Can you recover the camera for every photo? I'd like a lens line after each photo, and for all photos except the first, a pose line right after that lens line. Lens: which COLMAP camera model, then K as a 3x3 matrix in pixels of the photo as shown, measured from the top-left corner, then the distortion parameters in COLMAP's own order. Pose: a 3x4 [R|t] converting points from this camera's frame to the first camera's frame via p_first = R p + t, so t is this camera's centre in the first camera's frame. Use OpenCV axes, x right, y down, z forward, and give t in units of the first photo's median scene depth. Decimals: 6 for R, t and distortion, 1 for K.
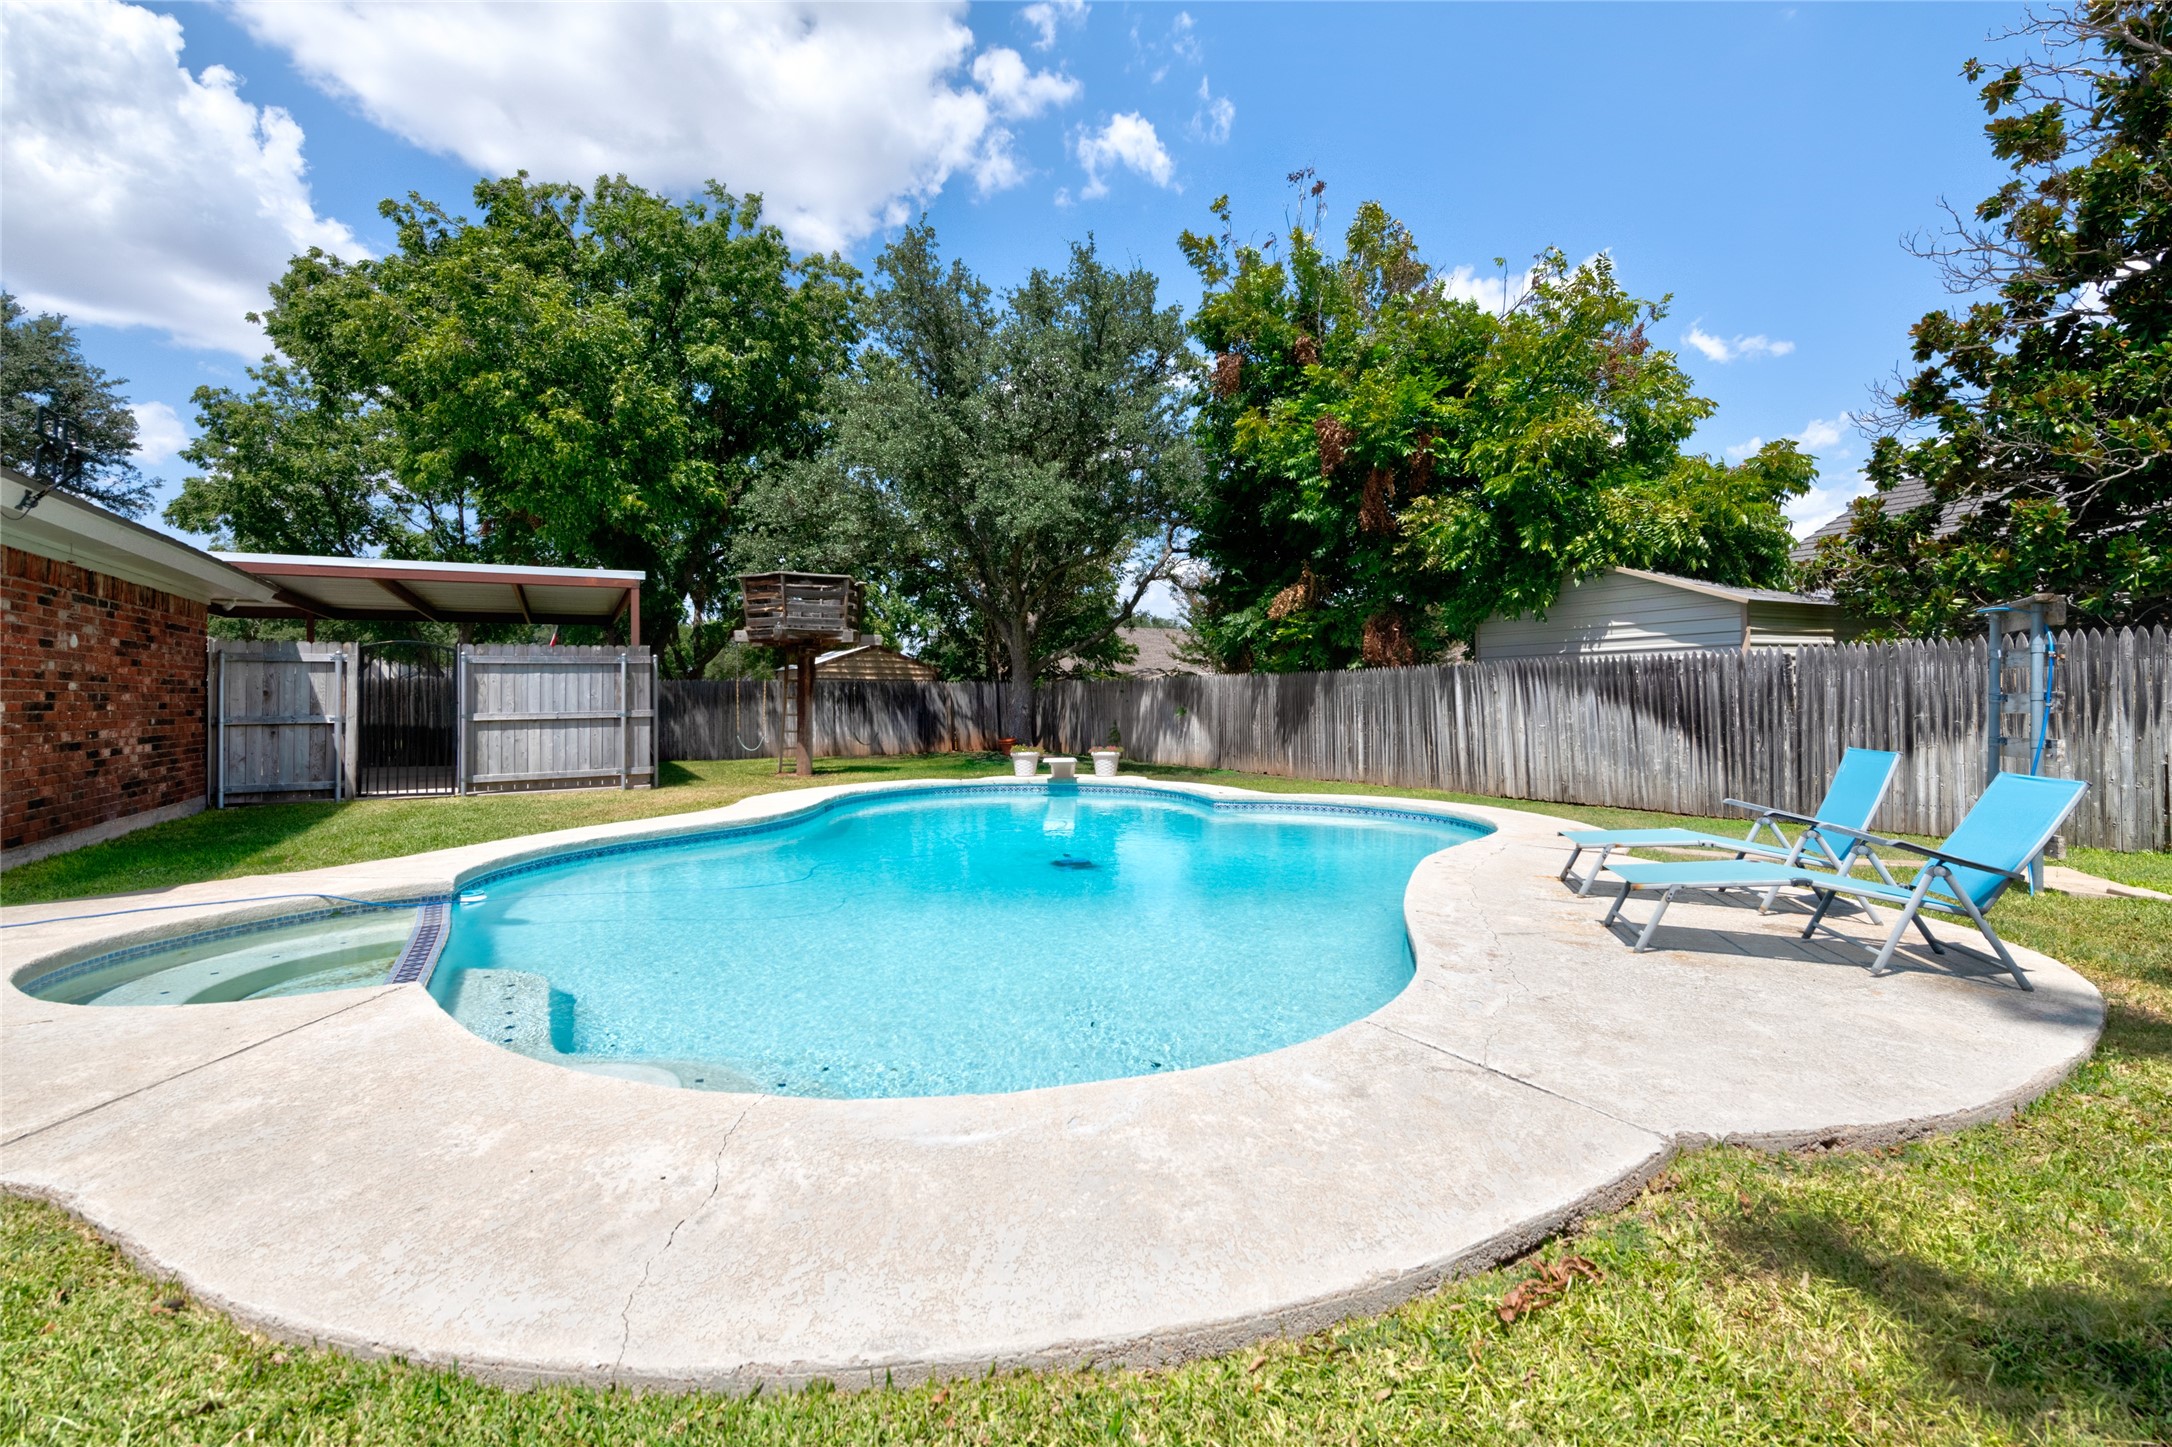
lens RADIAL K [[984.6, 0, 1078.6], [0, 984.6, 675.7], [0, 0, 1]] dist [0.012445, -0.000792]
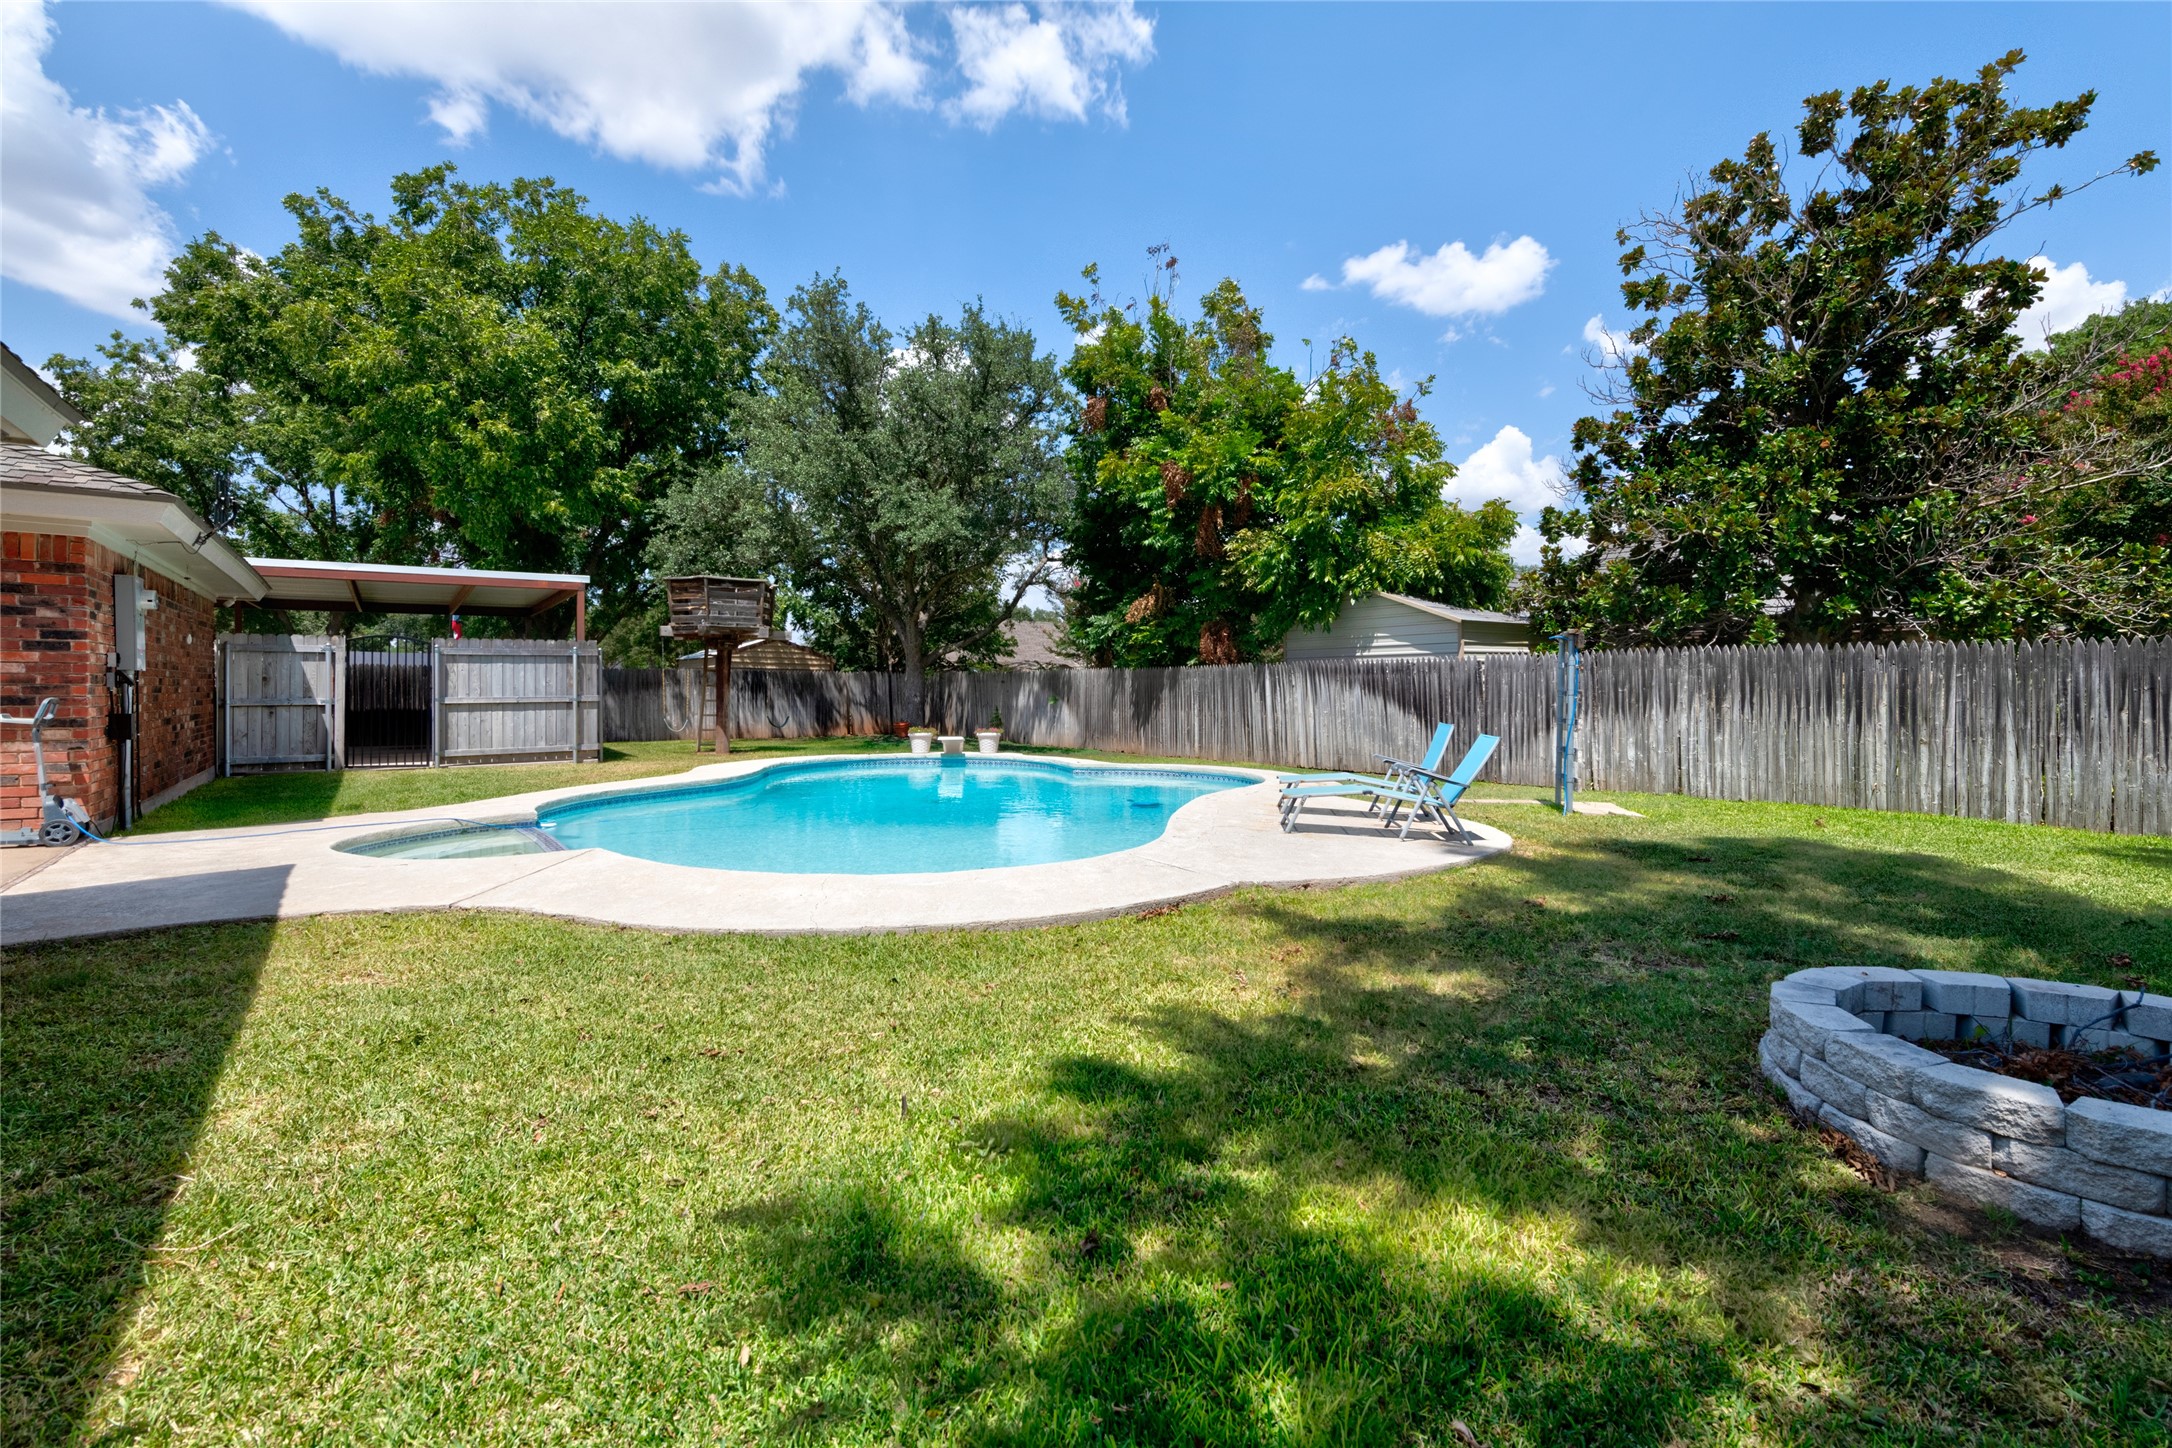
lens RADIAL K [[984.6, 0, 1062.4], [0, 984.6, 670.5], [0, 0, 1]] dist [0.012445, -0.000792]
pose [[0.994564, 0.009403, 0.103705, -0.008570], [-0.009974, 0.999938, 0.004992, -0.006152], [-0.103651, -0.005999, 0.994596, -0.220246]]
